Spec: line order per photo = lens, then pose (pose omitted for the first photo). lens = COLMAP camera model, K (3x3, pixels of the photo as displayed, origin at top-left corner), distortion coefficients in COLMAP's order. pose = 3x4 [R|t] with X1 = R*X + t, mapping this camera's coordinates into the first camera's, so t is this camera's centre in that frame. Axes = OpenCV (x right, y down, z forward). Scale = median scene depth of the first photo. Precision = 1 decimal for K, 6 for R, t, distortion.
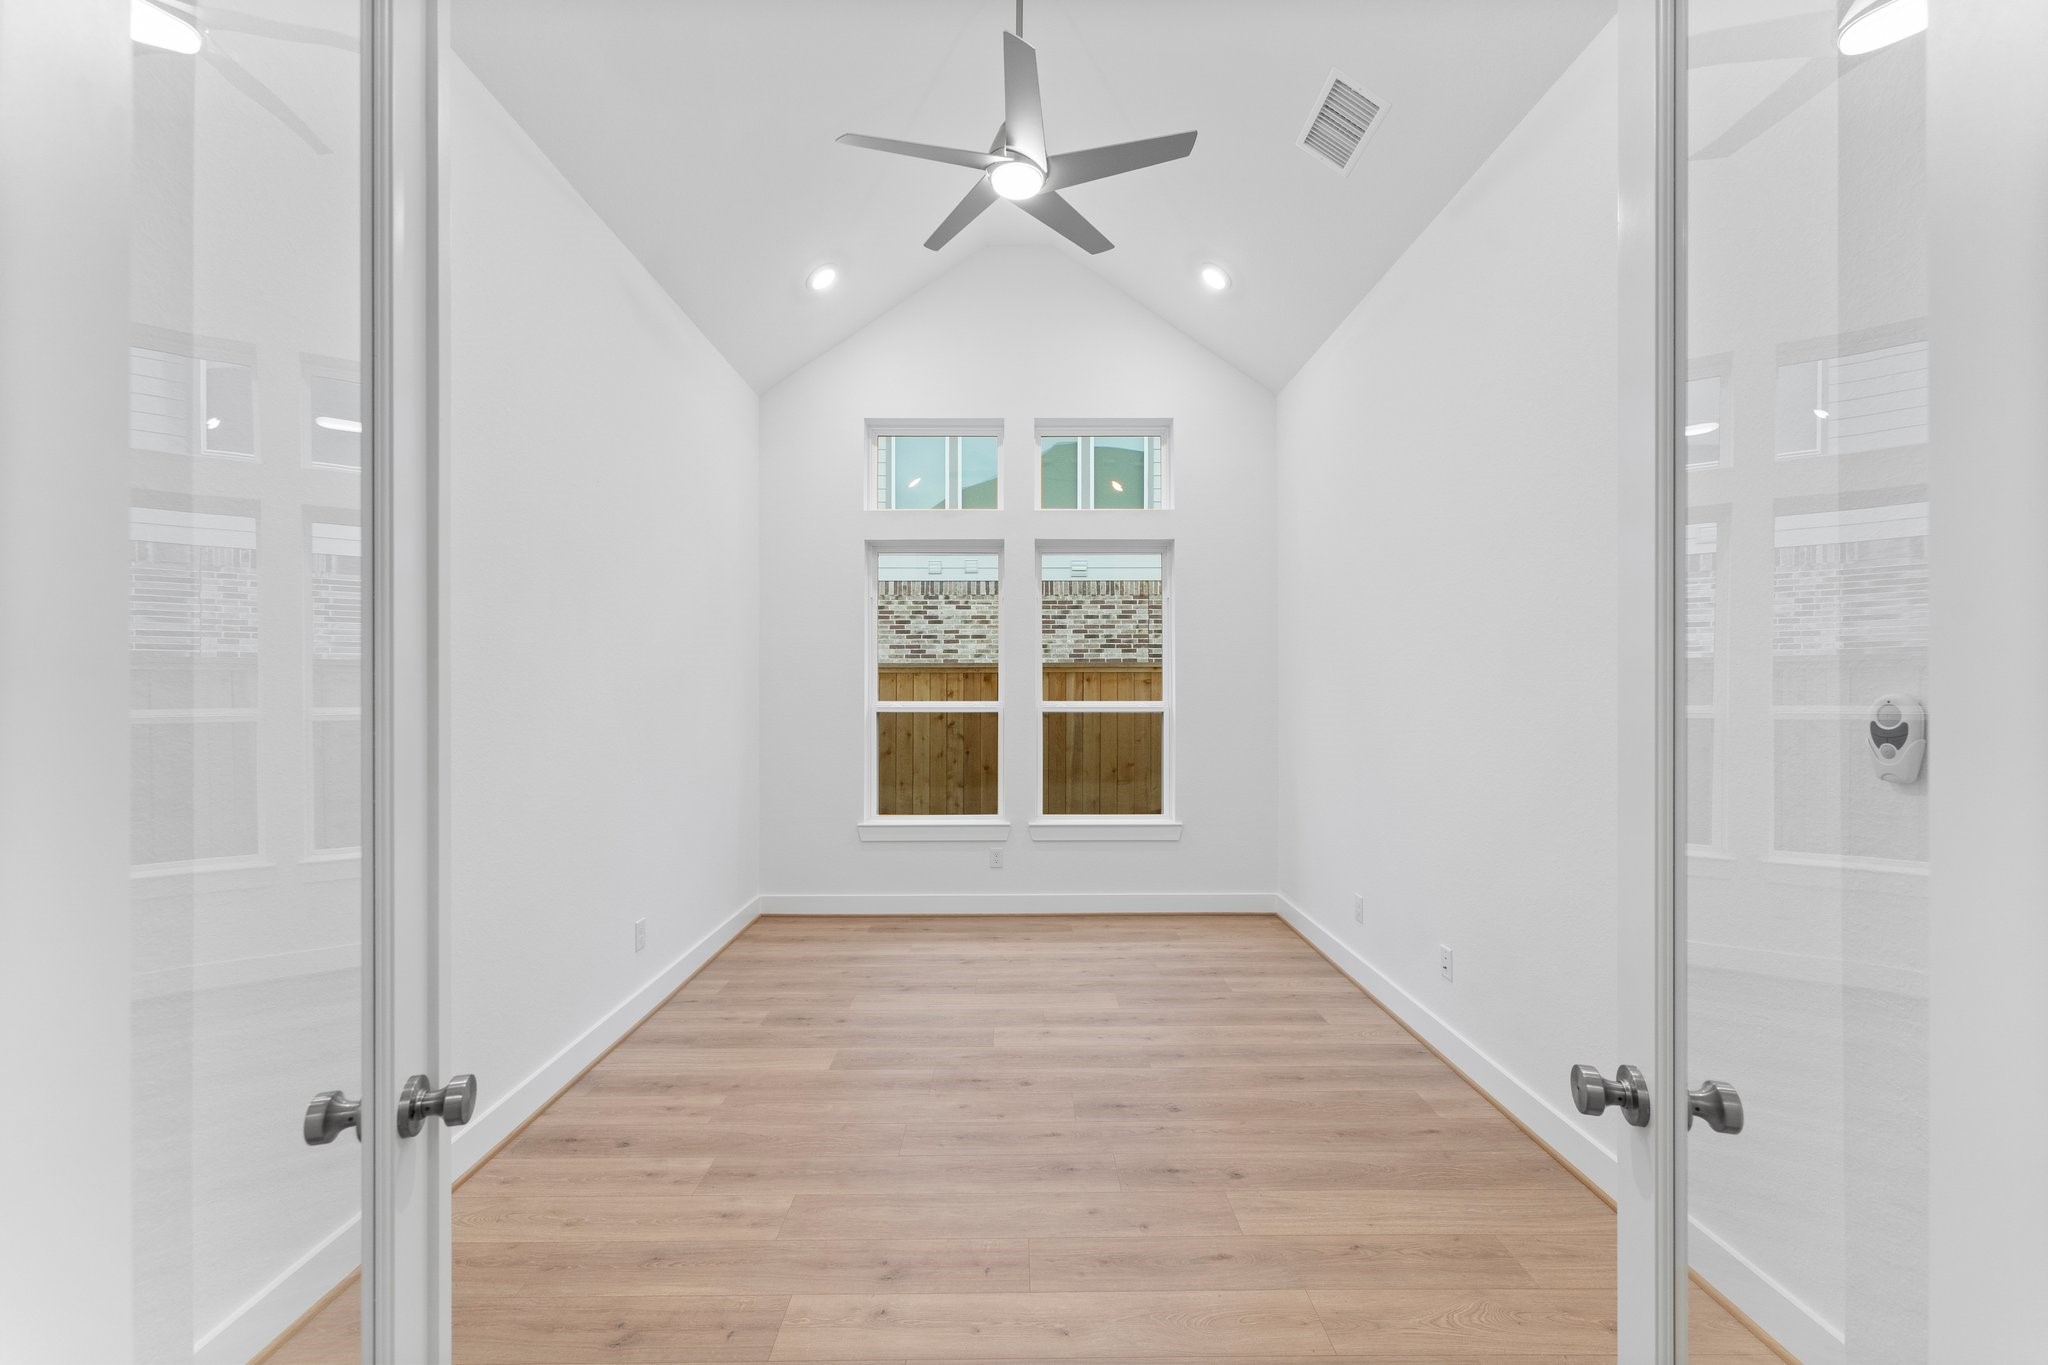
lens RADIAL K [[835.9, 0, 1019.1], [0, 835.9, 687.5], [0, 0, 1]] dist [0.001356, 0.000046]
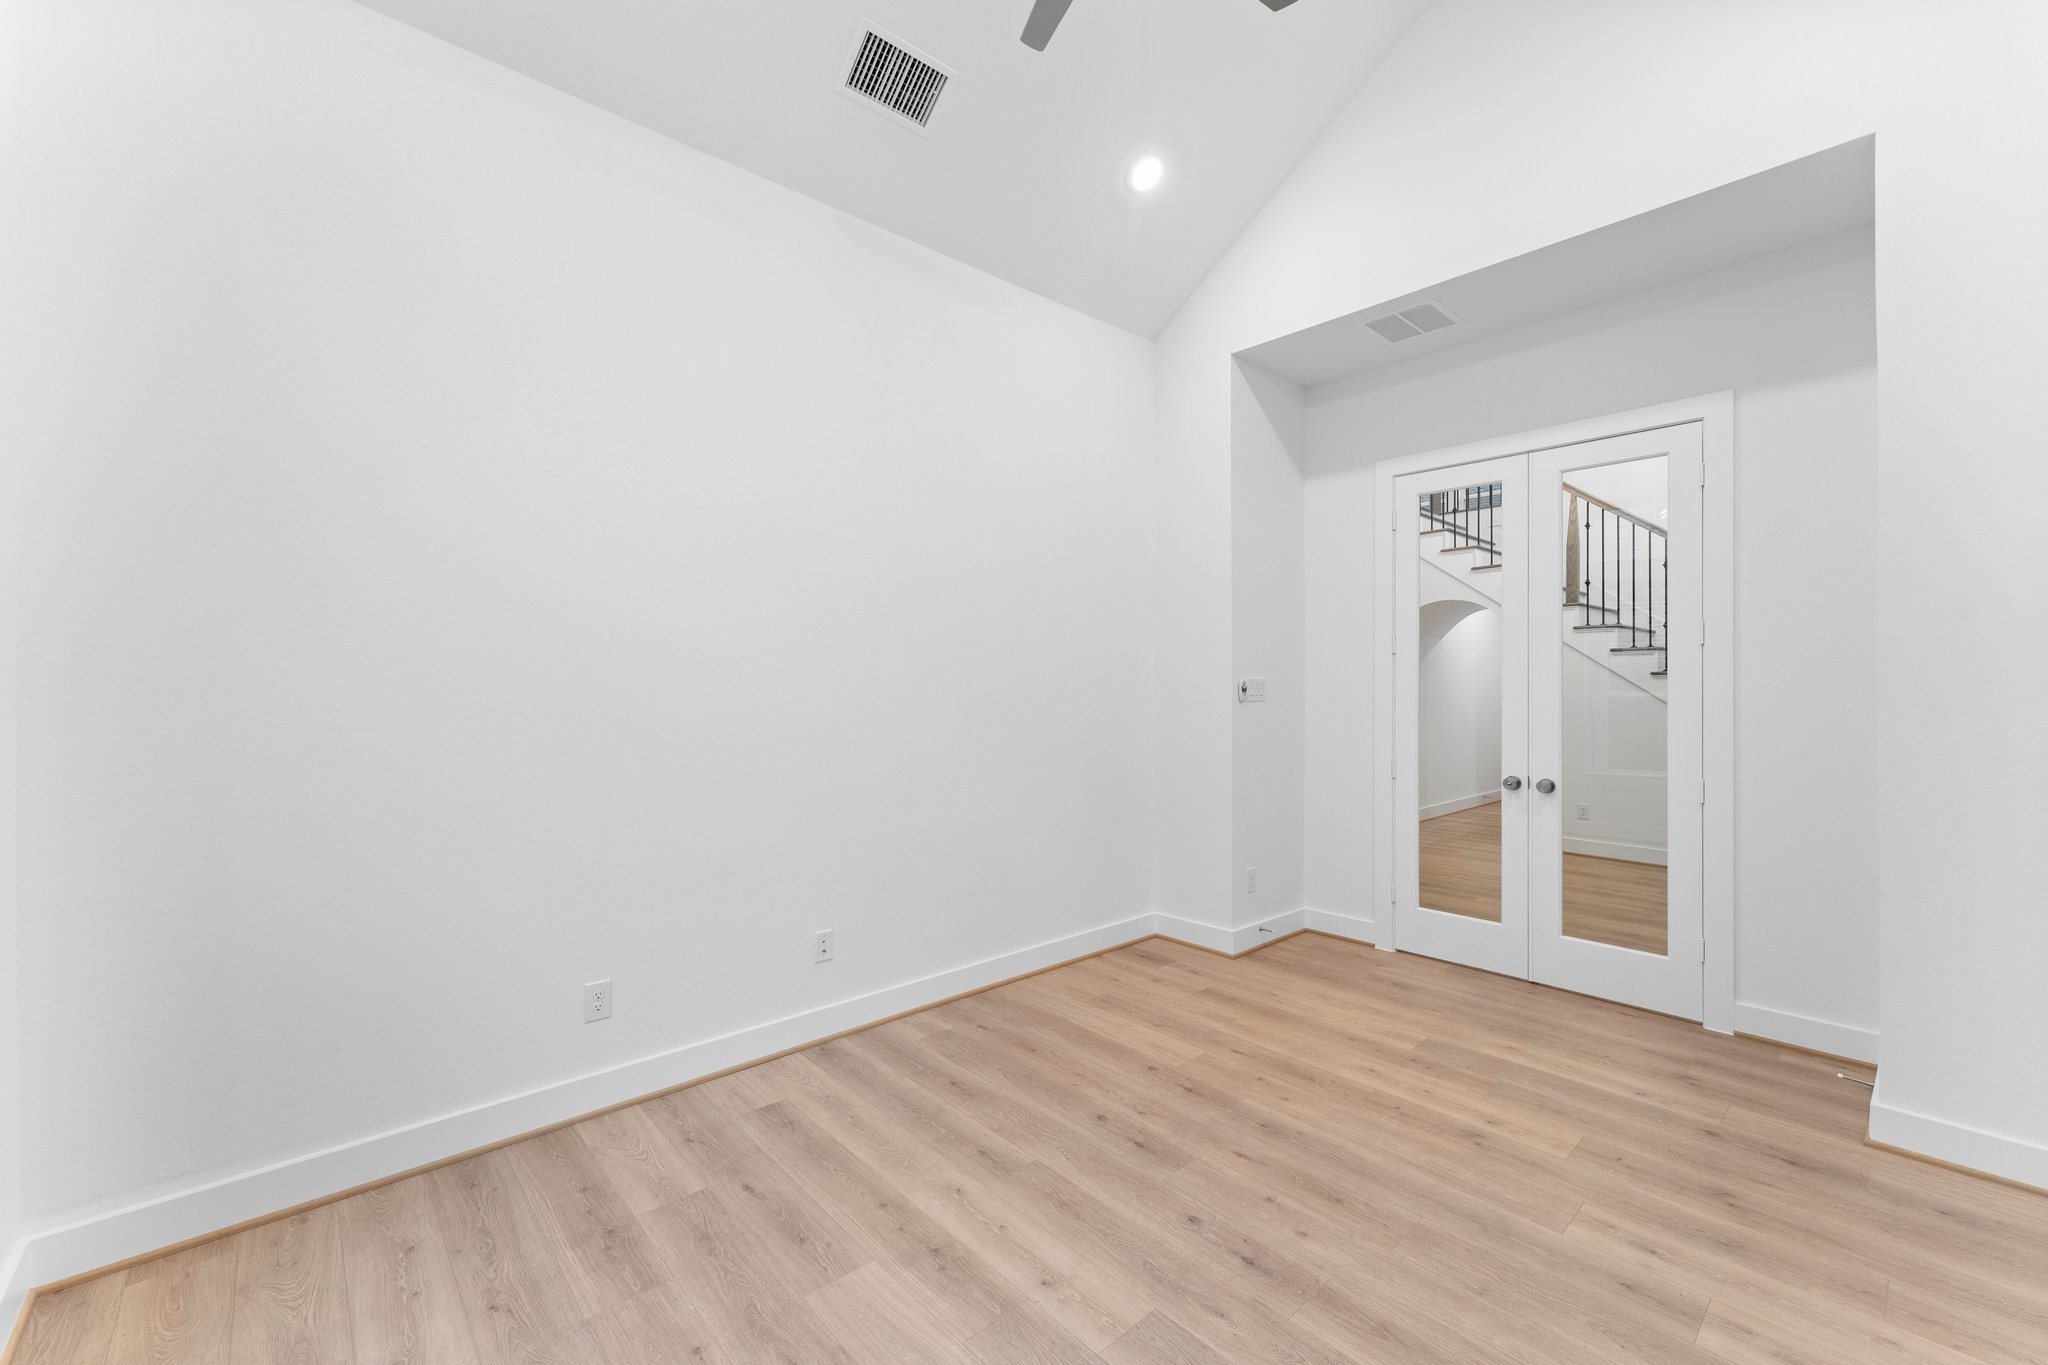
lens RADIAL K [[835.9, 0, 1024.1], [0, 835.9, 685.5], [0, 0, 1]] dist [0.001356, 0.000046]
pose [[-0.674027, 0.001676, 0.738705, -0.468287], [0.000182, 0.999998, -0.002103, 0.018272], [-0.738707, -0.001283, -0.674025, 1.754854]]
